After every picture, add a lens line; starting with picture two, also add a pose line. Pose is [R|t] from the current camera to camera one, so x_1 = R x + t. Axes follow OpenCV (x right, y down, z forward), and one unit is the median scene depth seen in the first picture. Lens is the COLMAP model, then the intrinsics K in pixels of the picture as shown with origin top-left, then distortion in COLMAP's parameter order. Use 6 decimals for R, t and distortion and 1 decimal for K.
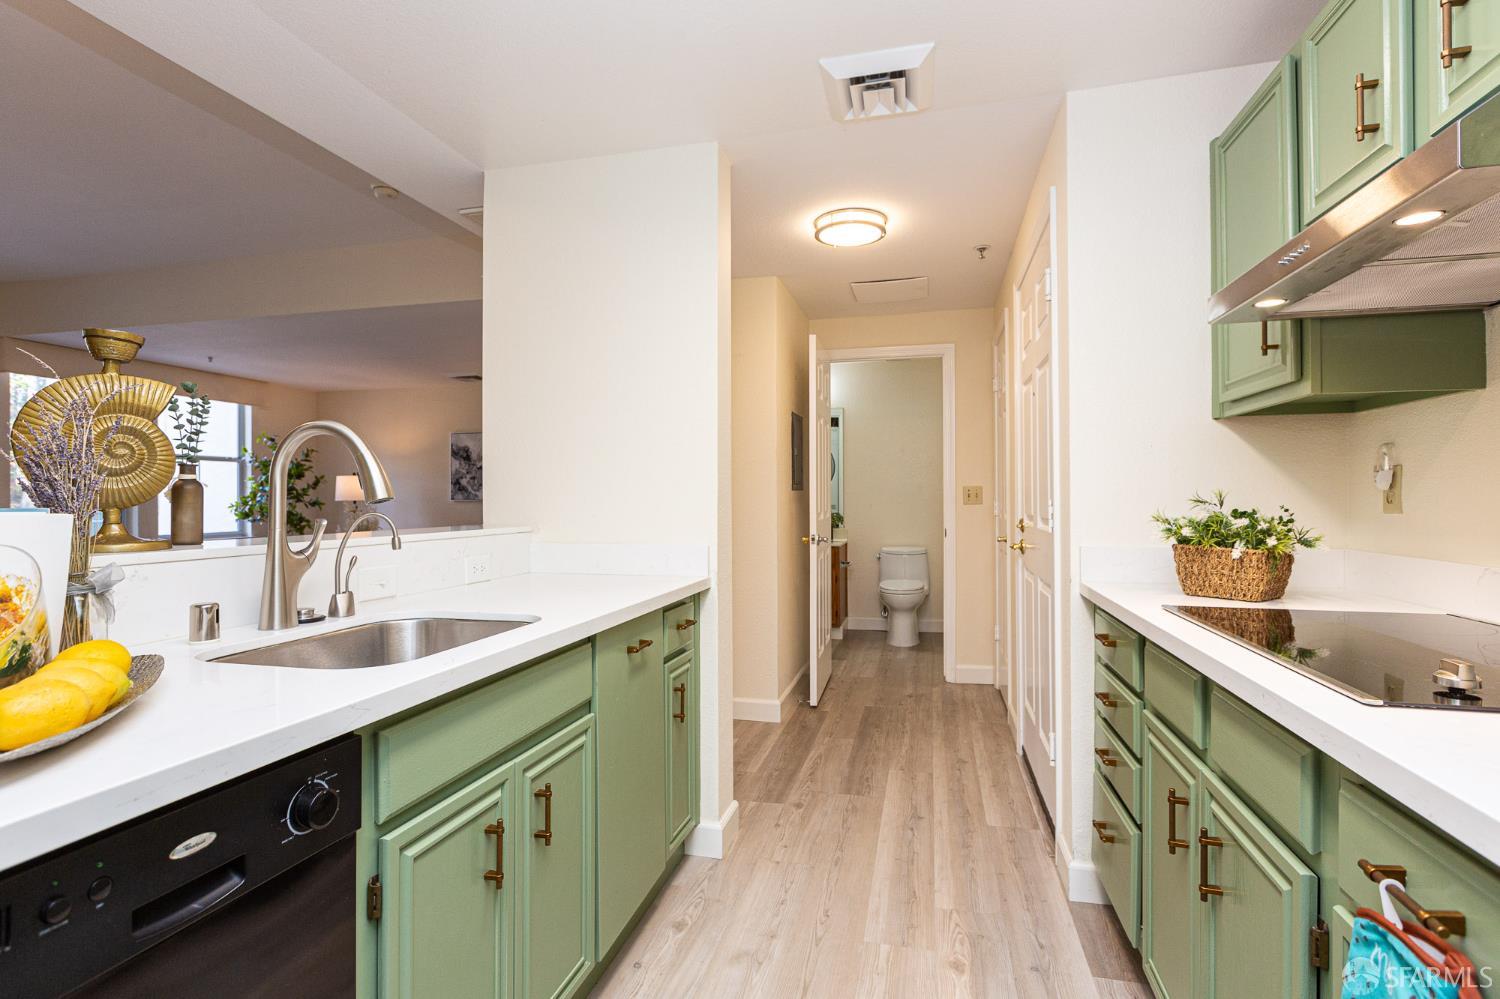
lens RADIAL K [[757.3, 0, 763.0], [0, 757.3, 496.4], [0, 0, 1]] dist [-0.020982, 0.000071]
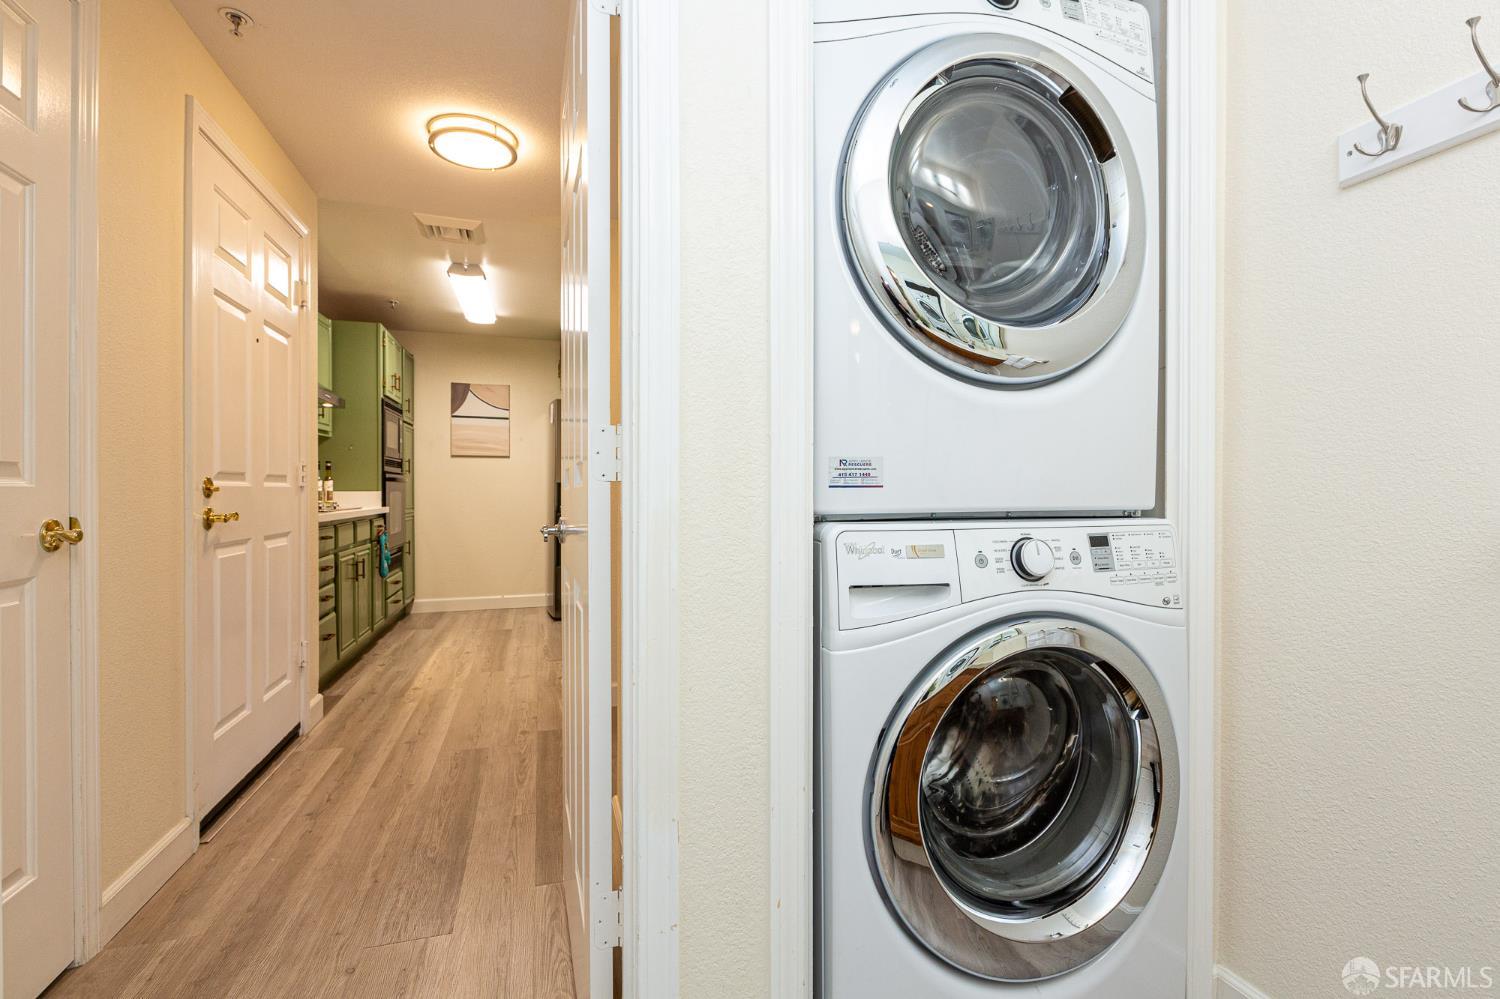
lens RADIAL K [[678.9, 0, 753.4], [0, 678.9, 491.7], [0, 0, 1]] dist [-0.007455, -0.000363]
pose [[-0.863703, 0.004663, -0.503980, 0.249143], [0.004417, 0.999989, 0.001683, 0.048035], [0.503982, -0.000772, -0.863714, 1.963419]]
